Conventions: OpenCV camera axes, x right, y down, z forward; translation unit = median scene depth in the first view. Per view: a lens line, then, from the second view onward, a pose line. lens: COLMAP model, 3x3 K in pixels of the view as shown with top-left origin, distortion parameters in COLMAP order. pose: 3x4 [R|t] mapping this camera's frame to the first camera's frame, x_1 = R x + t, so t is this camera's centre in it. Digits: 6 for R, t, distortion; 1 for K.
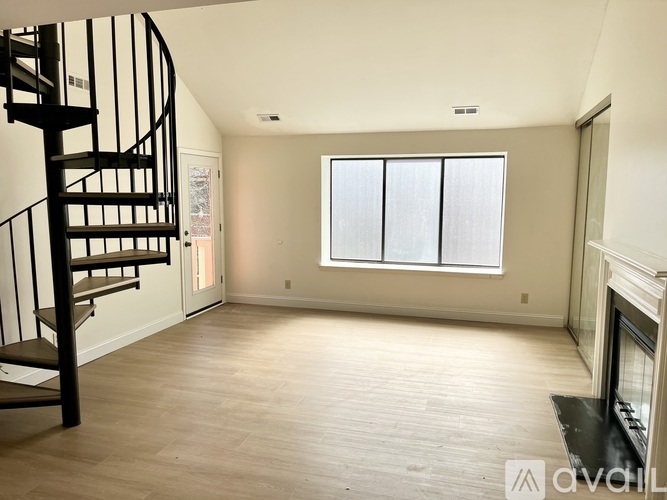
lens RADIAL K [[517.7, 0, 333.5], [0, 517.7, 250.0], [0, 0, 1]] dist [0.081785, -0.090021]
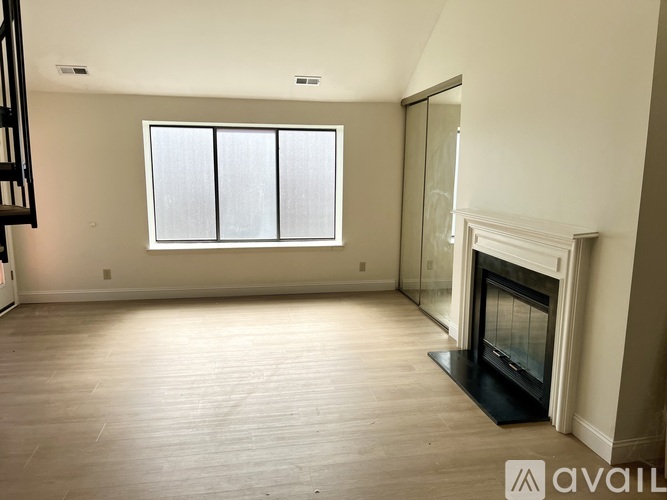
lens RADIAL K [[517.7, 0, 333.5], [0, 517.7, 250.0], [0, 0, 1]] dist [0.081785, -0.090021]
pose [[0.894266, -0.069035, 0.442179, -0.150426], [0.047485, 0.997090, 0.059636, -0.006633], [-0.445009, -0.032334, 0.894942, 0.089148]]
